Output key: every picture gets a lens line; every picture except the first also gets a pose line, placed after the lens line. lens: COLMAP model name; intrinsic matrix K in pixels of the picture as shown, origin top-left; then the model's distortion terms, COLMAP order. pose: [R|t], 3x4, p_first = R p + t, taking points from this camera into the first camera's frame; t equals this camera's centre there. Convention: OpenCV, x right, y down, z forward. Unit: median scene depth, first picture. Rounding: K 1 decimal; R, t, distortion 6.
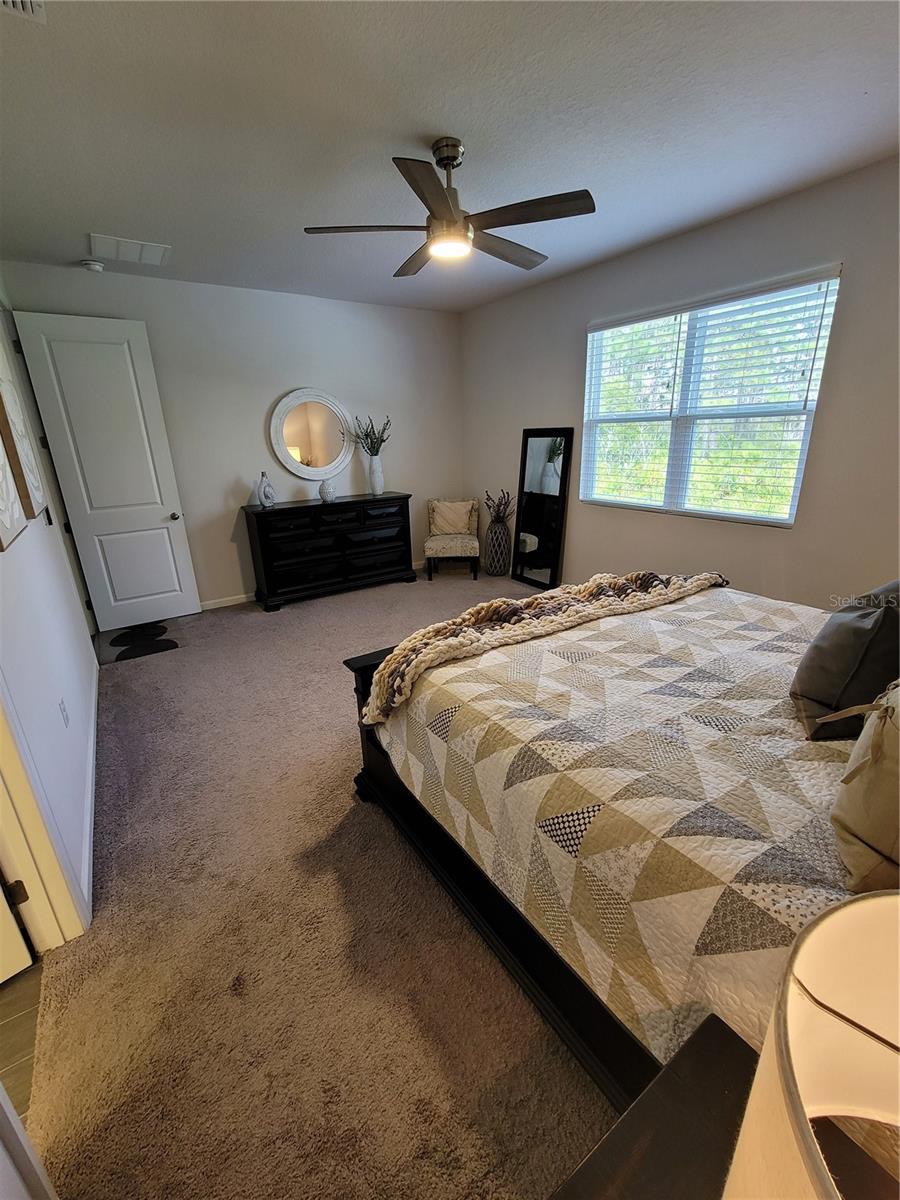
lens RADIAL K [[489.9, 0, 450.0], [0, 489.9, 600.0], [0, 0, 1]] dist [-0.001495, -0.000110]
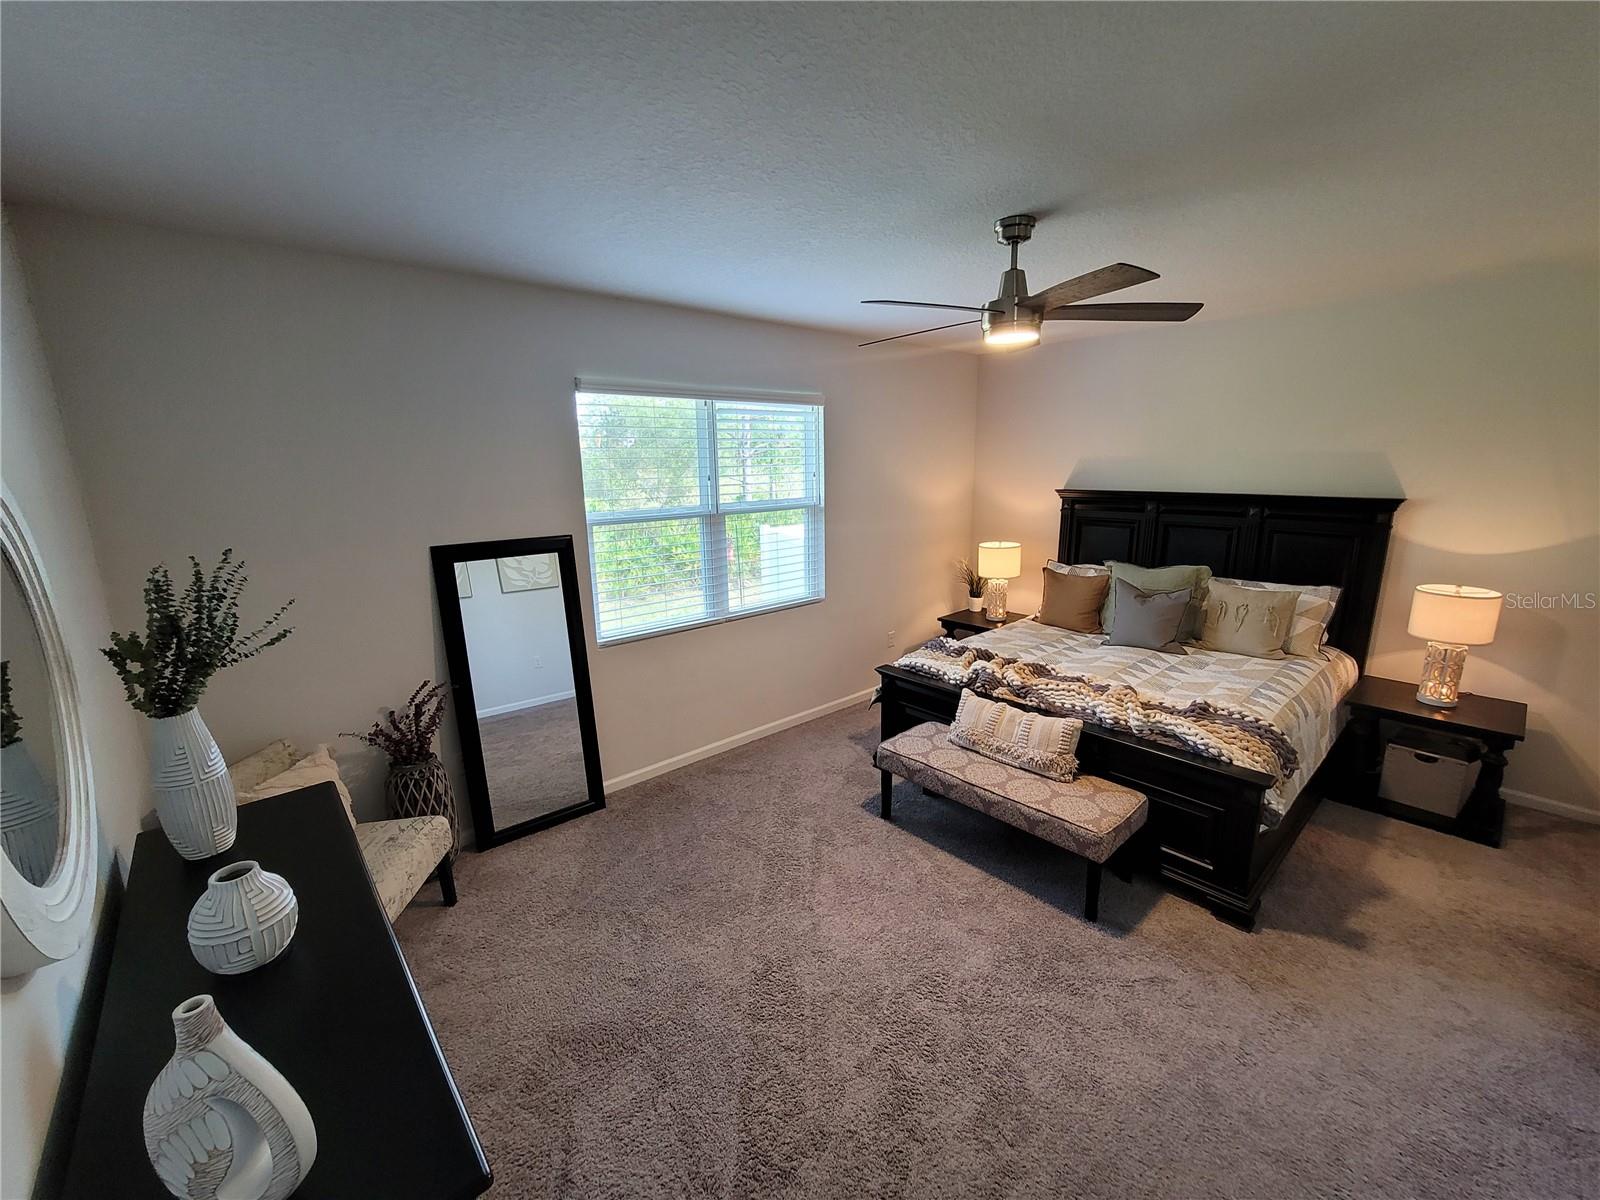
lens RADIAL K [[653.2, 0, 797.3], [0, 653.2, 607.5], [0, 0, 1]] dist [-0.001495, -0.000110]
pose [[-0.132798, -0.186262, 0.973484, -0.721609], [0.338149, 0.914739, 0.221151, -0.446916], [-0.931676, 0.358551, -0.058491, 1.035625]]
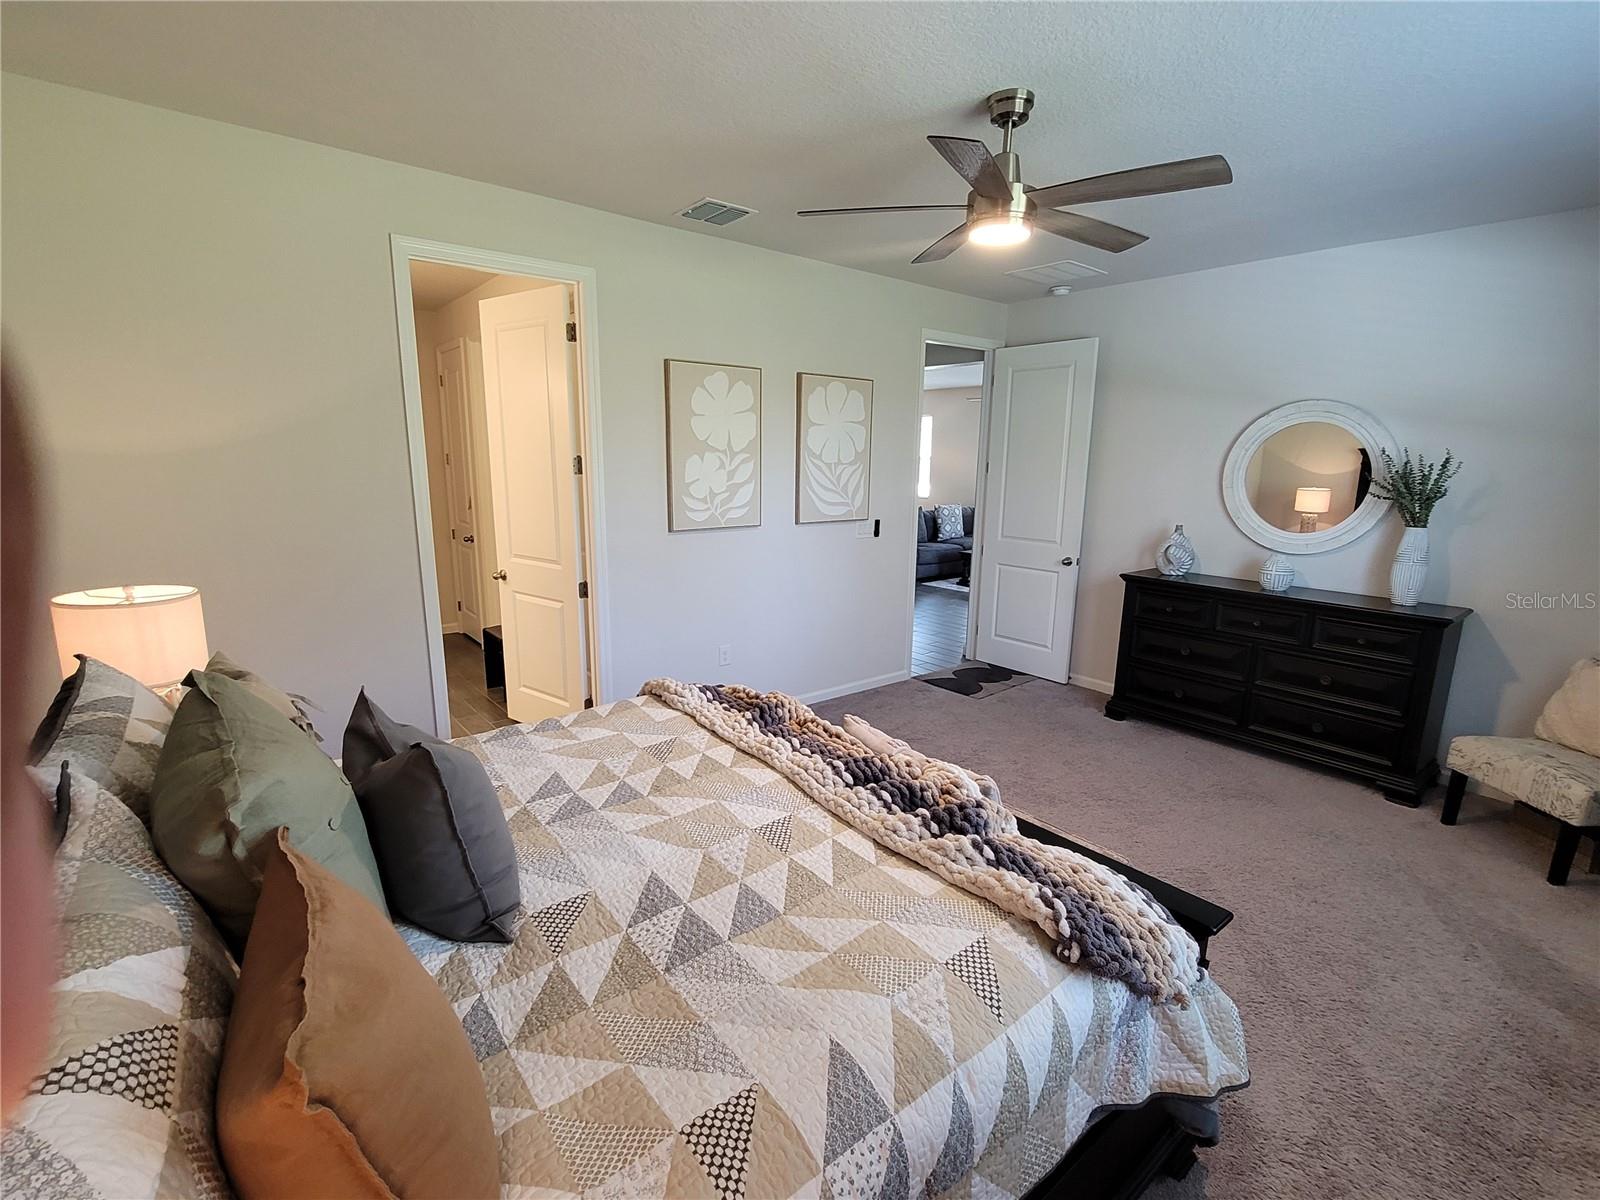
lens RADIAL K [[732.9, 0, 797.3], [0, 732.9, 615.5], [0, 0, 1]] dist [-0.002668, -0.000339]
pose [[0.088208, 0.244635, -0.965595, 0.738733], [-0.337641, 0.919329, 0.202069, -0.221967], [0.937133, 0.308200, 0.163691, 0.486820]]
